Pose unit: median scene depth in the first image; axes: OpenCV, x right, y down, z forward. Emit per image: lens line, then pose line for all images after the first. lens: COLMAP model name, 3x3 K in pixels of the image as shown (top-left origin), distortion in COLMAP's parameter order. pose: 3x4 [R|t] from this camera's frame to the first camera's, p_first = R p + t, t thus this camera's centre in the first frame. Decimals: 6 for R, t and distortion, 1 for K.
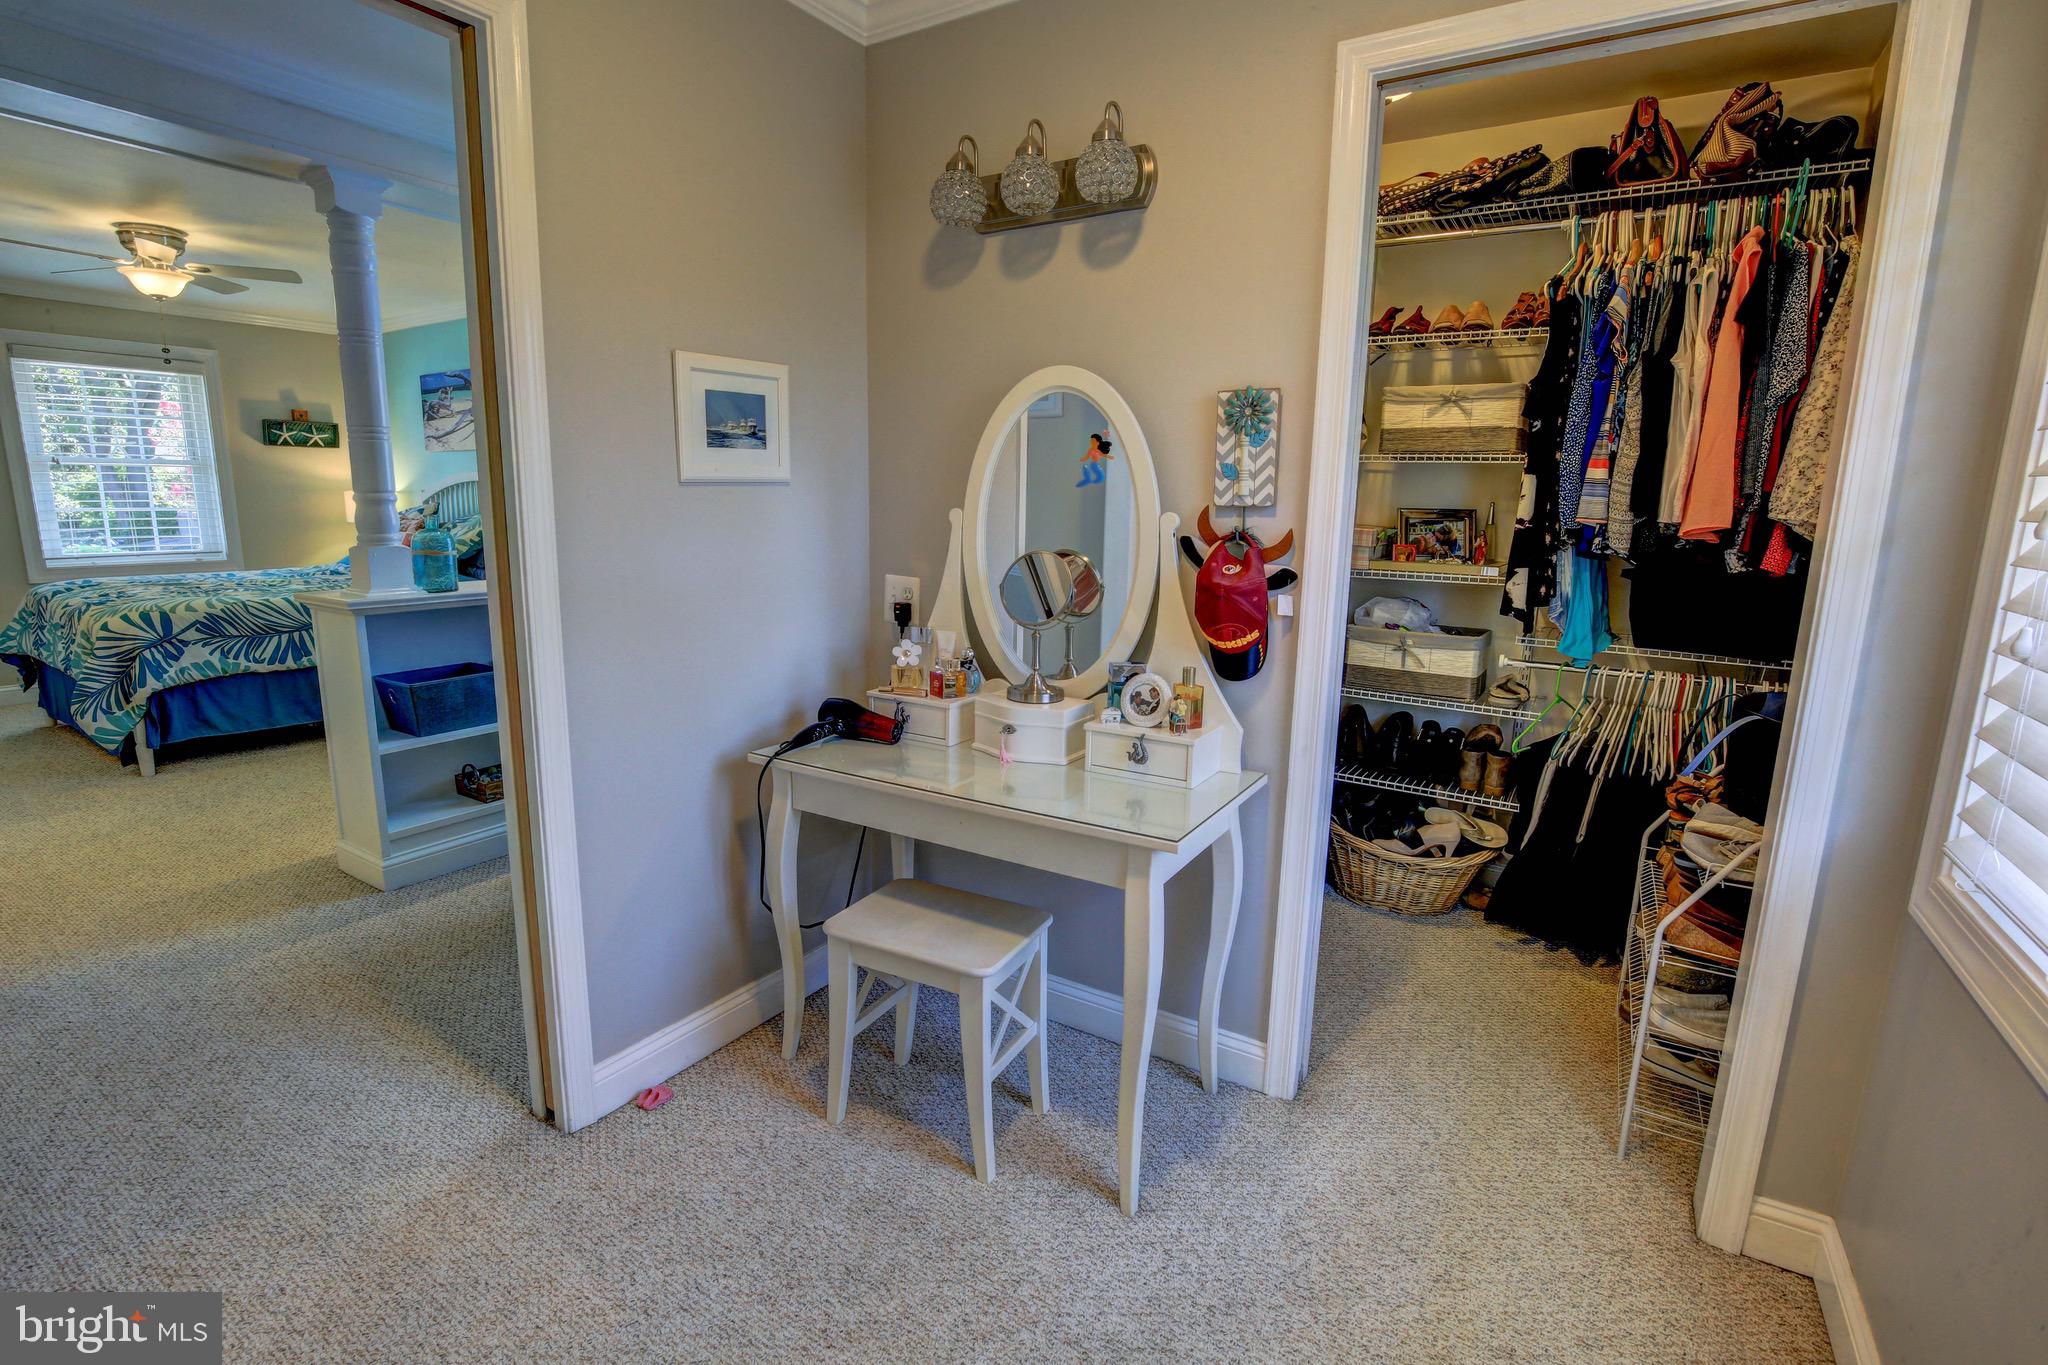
lens RADIAL K [[941.4, 0, 1014.6], [0, 941.4, 677.0], [0, 0, 1]] dist [-0.042544, 0.011189]
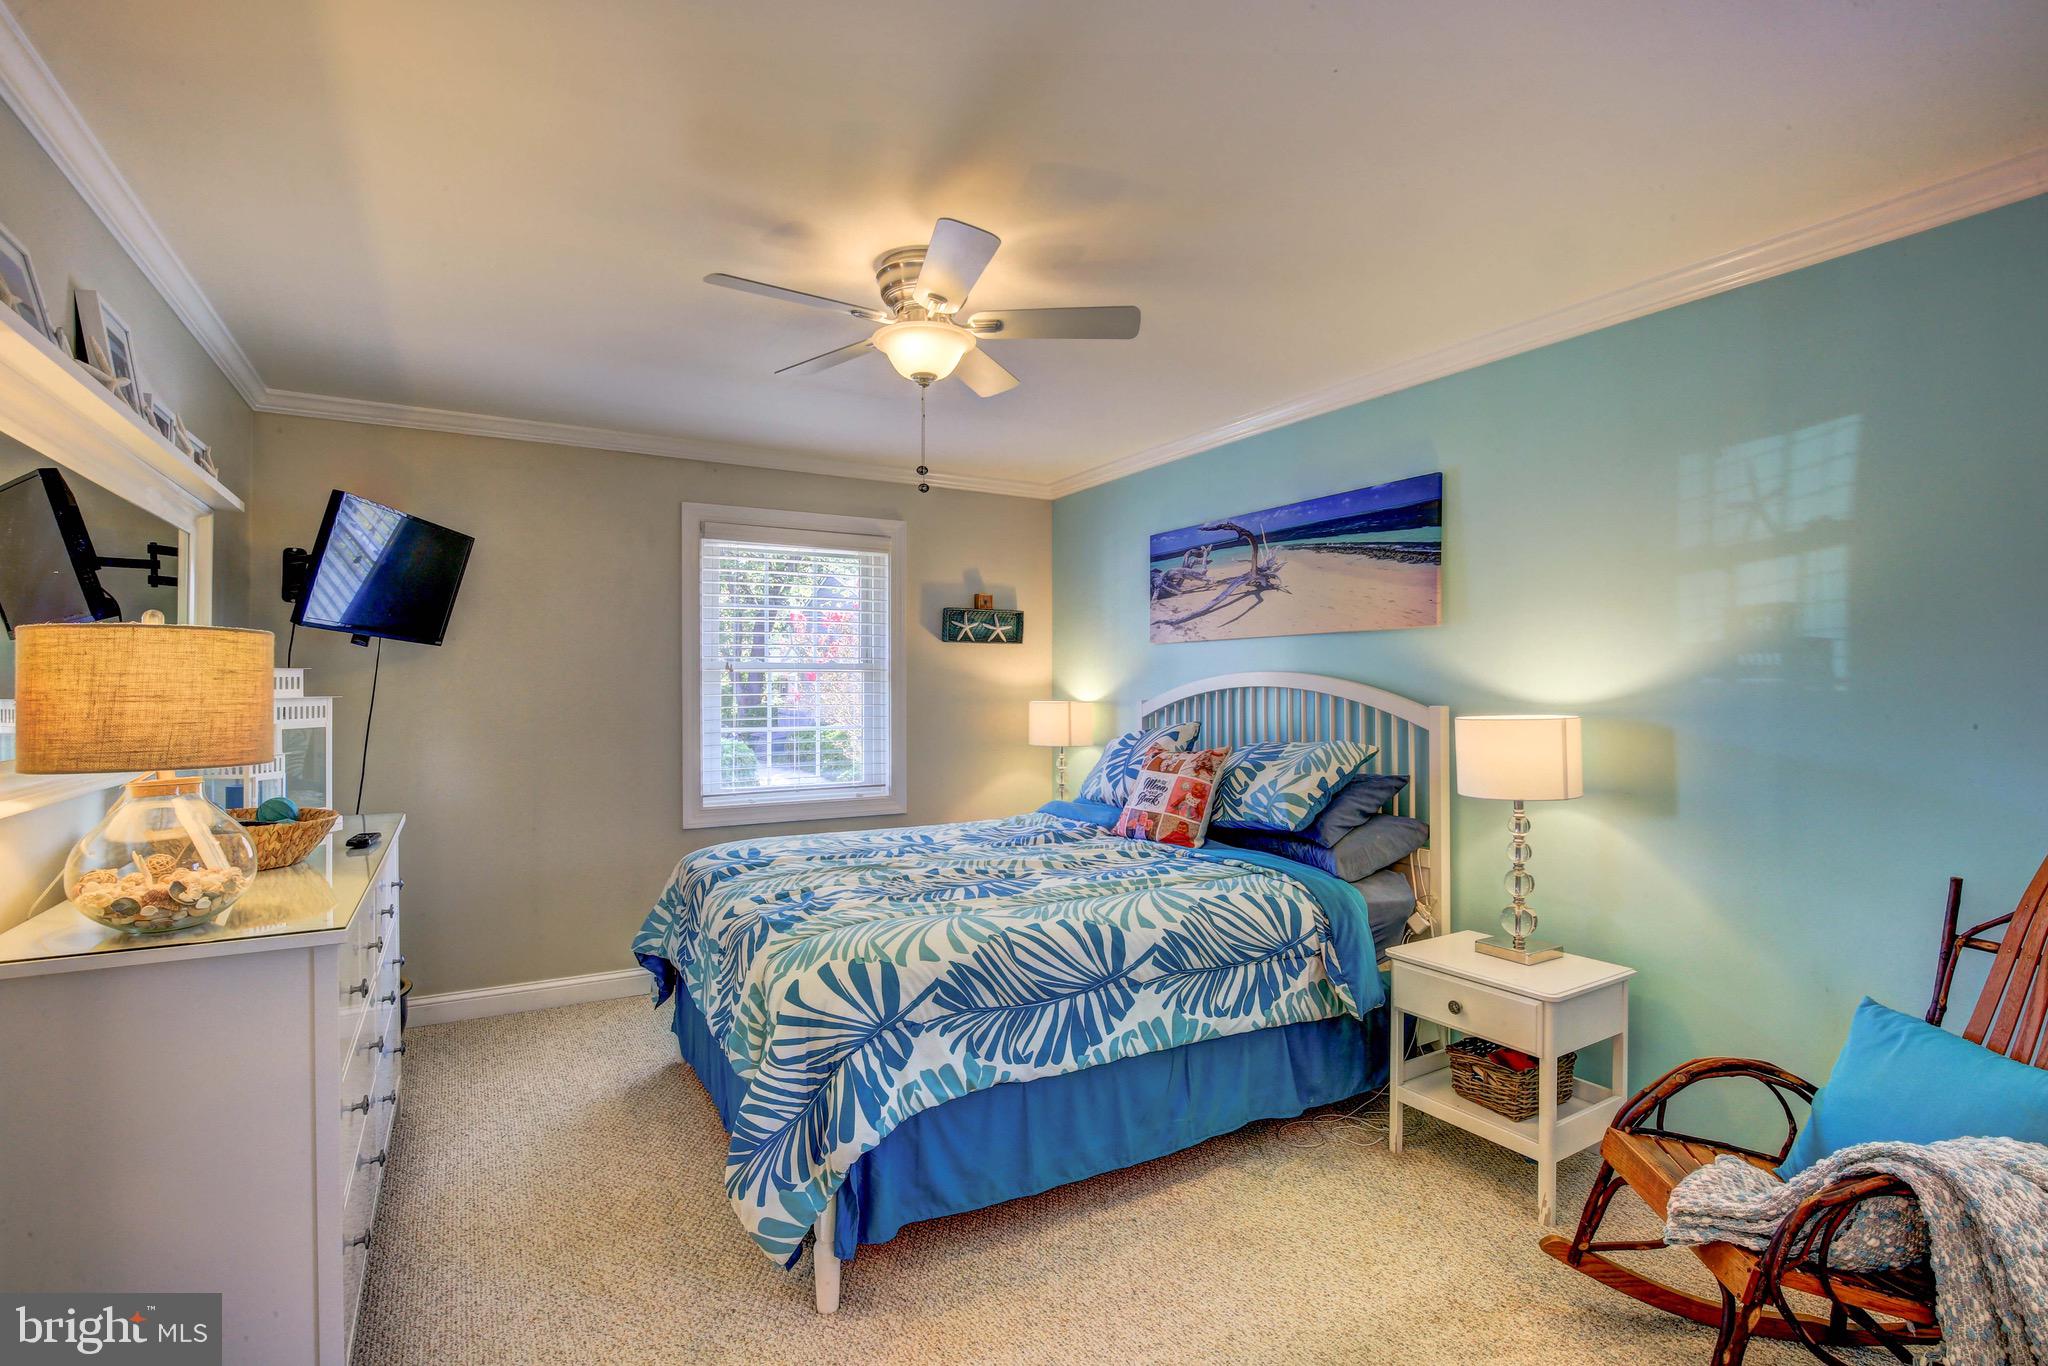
lens RADIAL K [[941.4, 0, 1014.6], [0, 941.4, 677.5], [0, 0, 1]] dist [-0.042544, 0.011189]
pose [[0.888182, -0.022670, -0.458933, -0.604927], [-0.070713, 0.980140, -0.185269, -0.126439], [0.454019, 0.197005, 0.868940, 0.536398]]
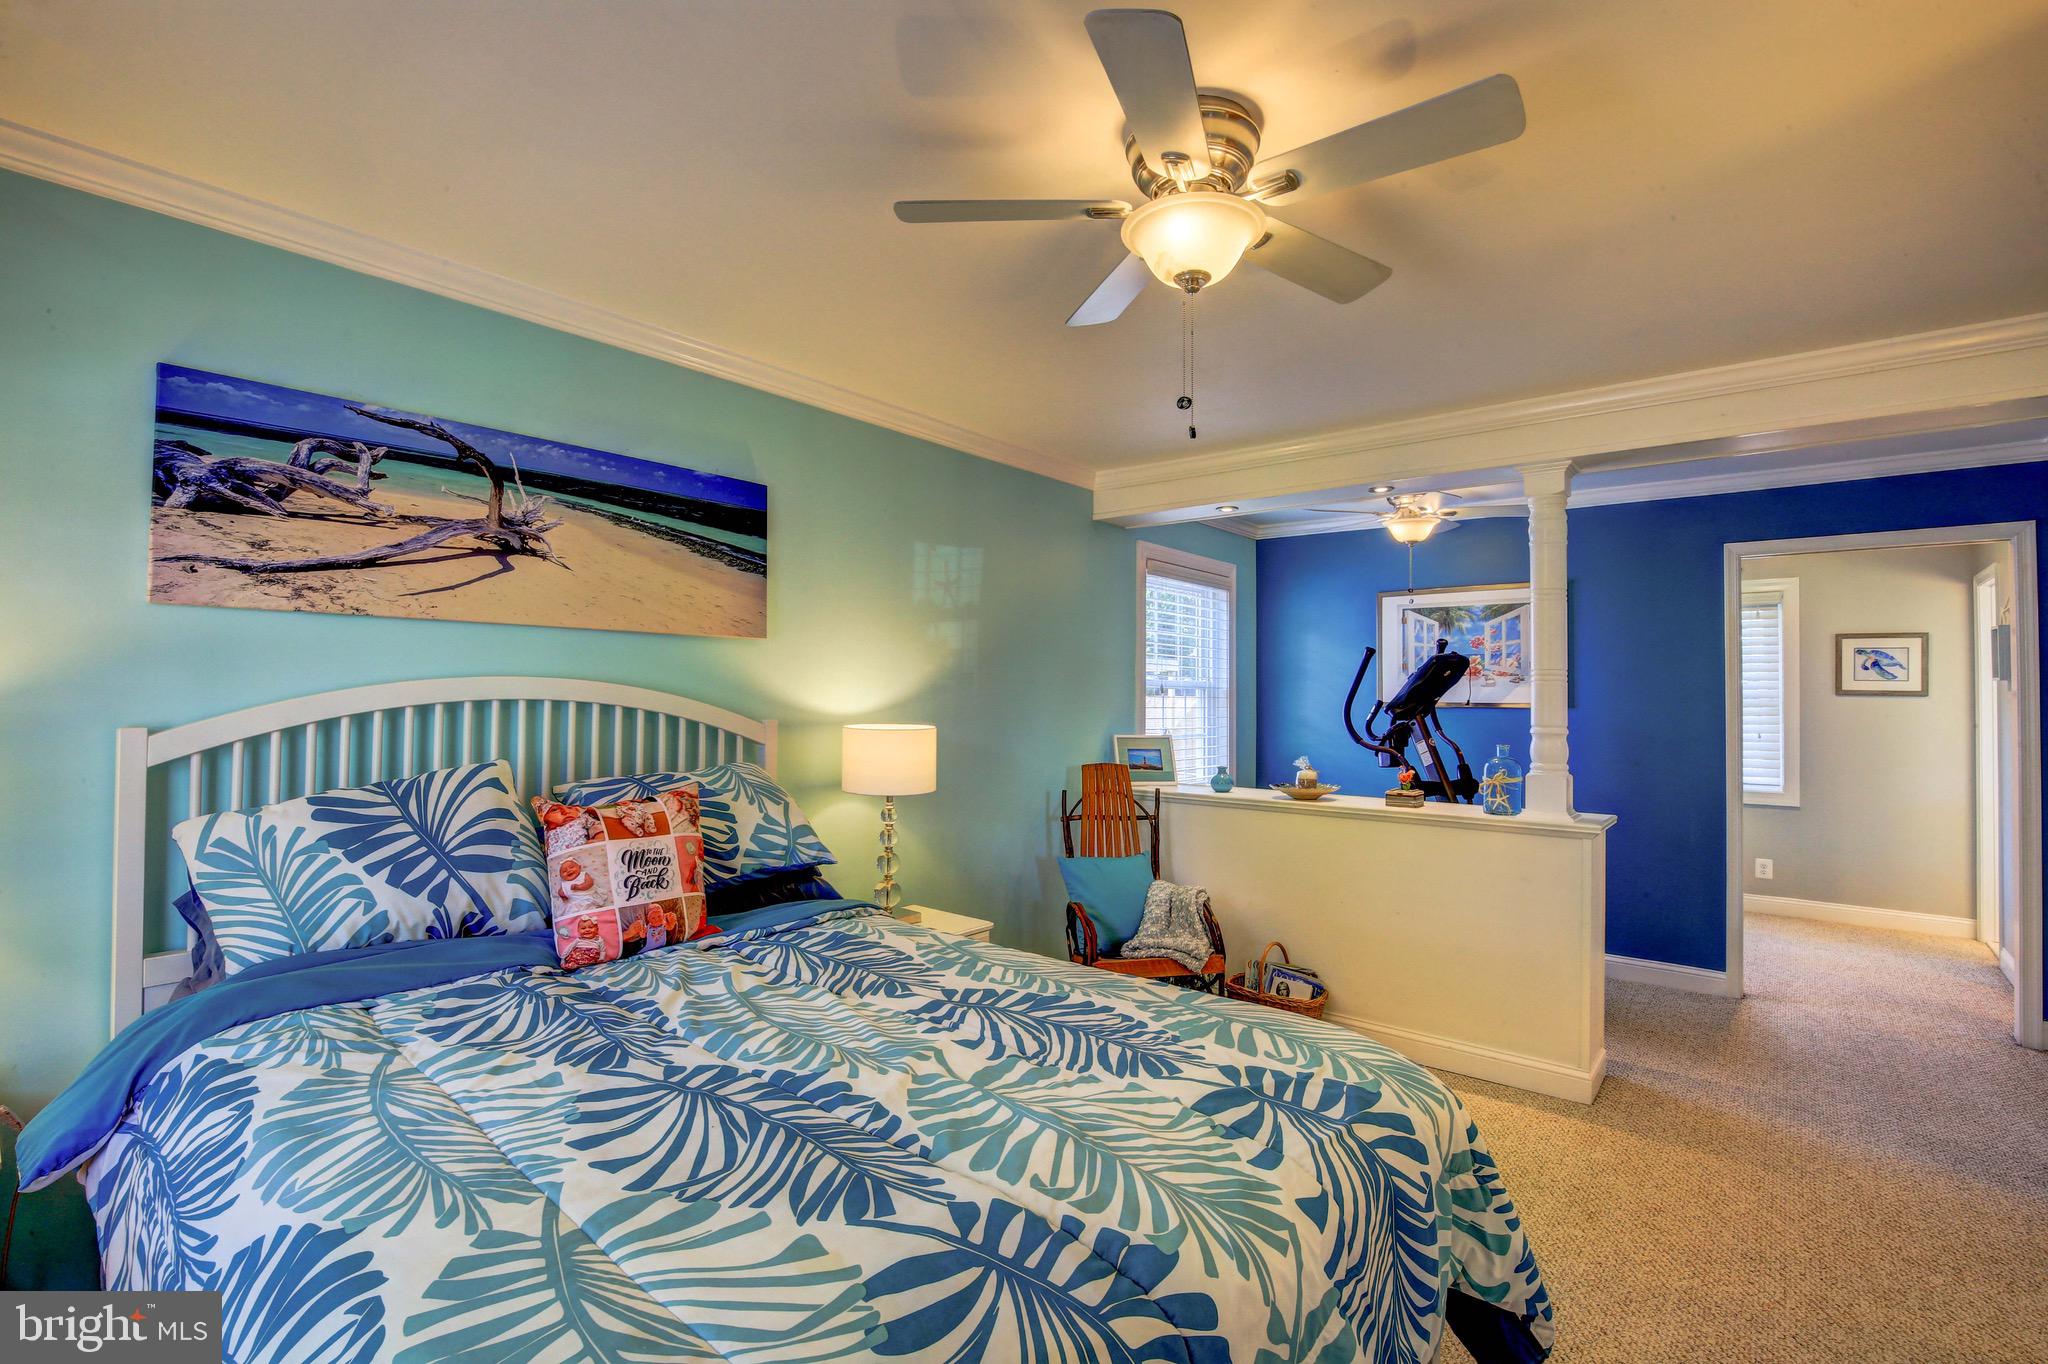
lens RADIAL K [[941.4, 0, 1014.6], [0, 941.4, 676.5], [0, 0, 1]] dist [-0.042544, 0.011189]
pose [[0.118930, -0.000137, 0.992903, -1.325963], [0.181247, 0.983201, -0.021574, -0.240657], [-0.976220, 0.182527, 0.116957, 1.026206]]
